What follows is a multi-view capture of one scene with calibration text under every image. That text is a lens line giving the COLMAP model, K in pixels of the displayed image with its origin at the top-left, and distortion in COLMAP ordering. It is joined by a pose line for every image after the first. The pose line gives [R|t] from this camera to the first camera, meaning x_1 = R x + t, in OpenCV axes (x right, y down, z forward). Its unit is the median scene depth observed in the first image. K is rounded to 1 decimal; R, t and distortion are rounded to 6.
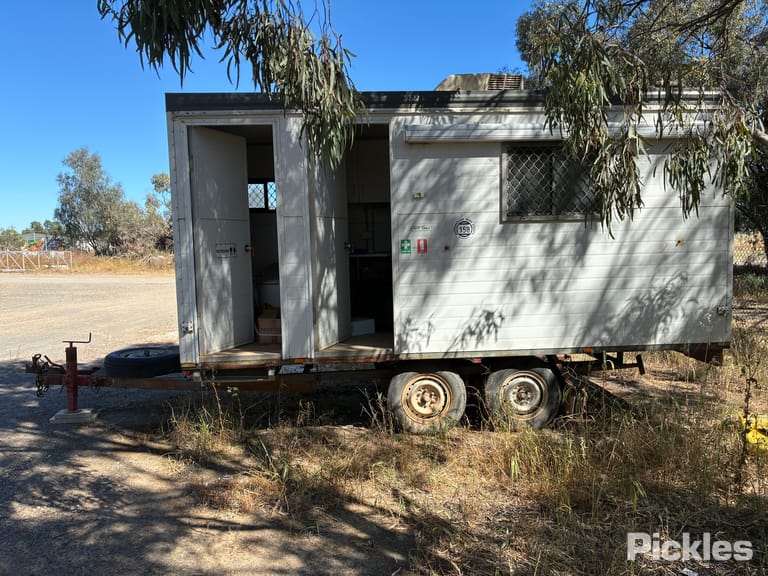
lens RADIAL K [[587.2, 0, 377.9], [0, 587.2, 282.1], [0, 0, 1]] dist [0.031994, -0.026709]
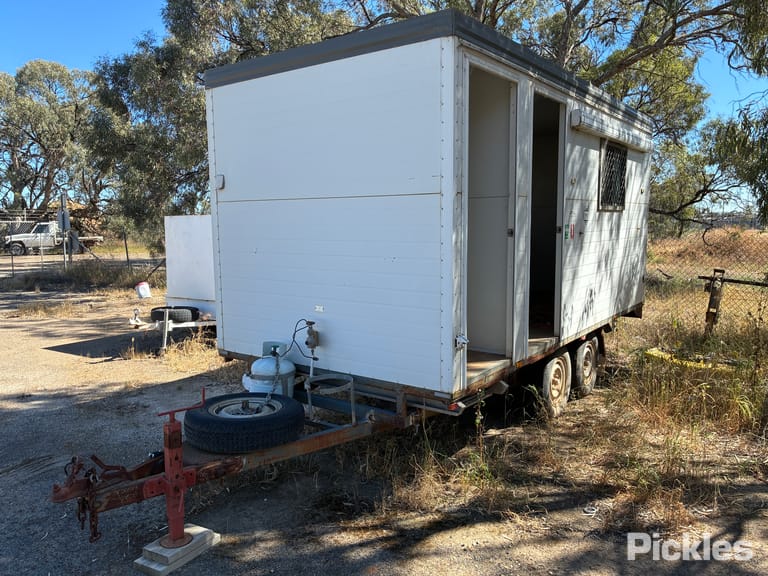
lens RADIAL K [[587.2, 0, 389.9], [0, 587.2, 287.8], [0, 0, 1]] dist [0.031994, -0.026709]
pose [[0.639130, -0.070357, 0.765874, -0.926115], [0.046201, 0.997521, 0.053082, -0.034302], [-0.767710, 0.001458, 0.640796, 0.597566]]
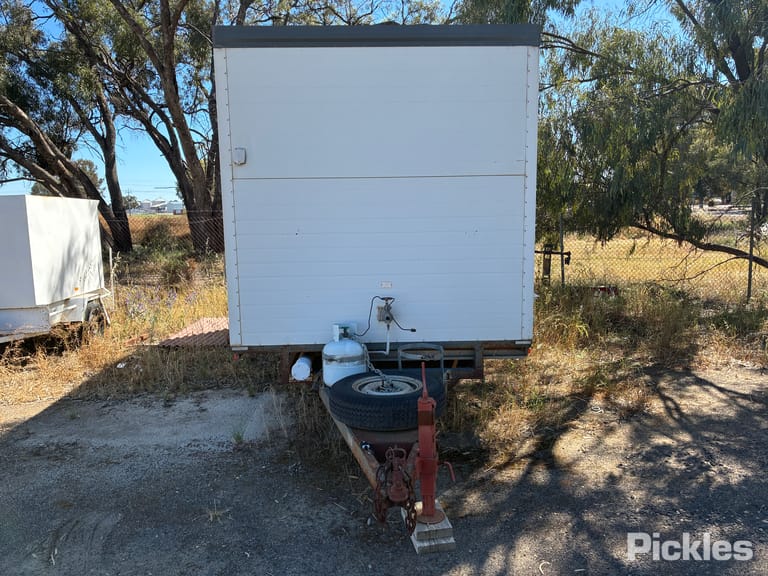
lens RADIAL K [[587.2, 0, 382.5], [0, 587.2, 288.2], [0, 0, 1]] dist [0.031994, -0.026709]
pose [[0.030785, -0.129033, 0.991162, -1.206084], [0.084762, 0.988397, 0.126040, -0.068864], [-0.995925, 0.080133, 0.041365, 1.183901]]
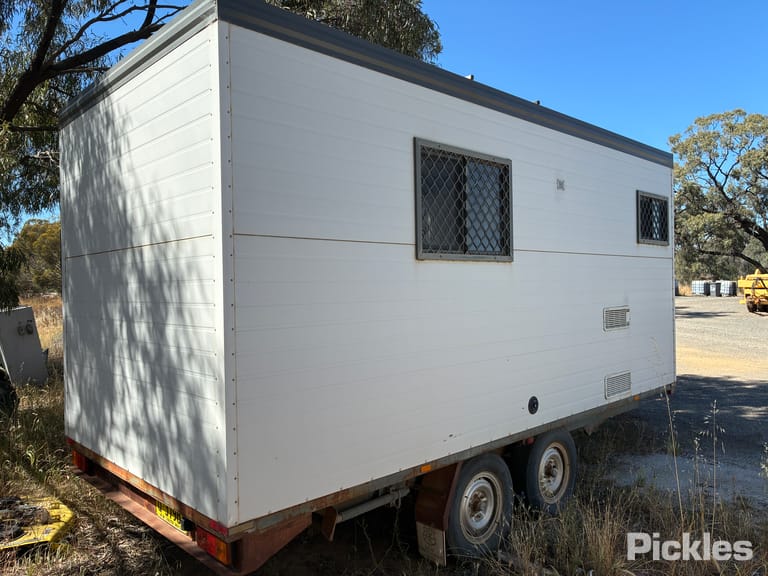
lens RADIAL K [[587.2, 0, 381.0], [0, 587.2, 288.8], [0, 0, 1]] dist [0.031994, -0.026709]
pose [[-0.754923, 0.032768, -0.654994, 0.844140], [-0.015524, 0.997578, 0.067799, -0.147235], [0.655629, 0.061351, -0.752586, 1.940566]]
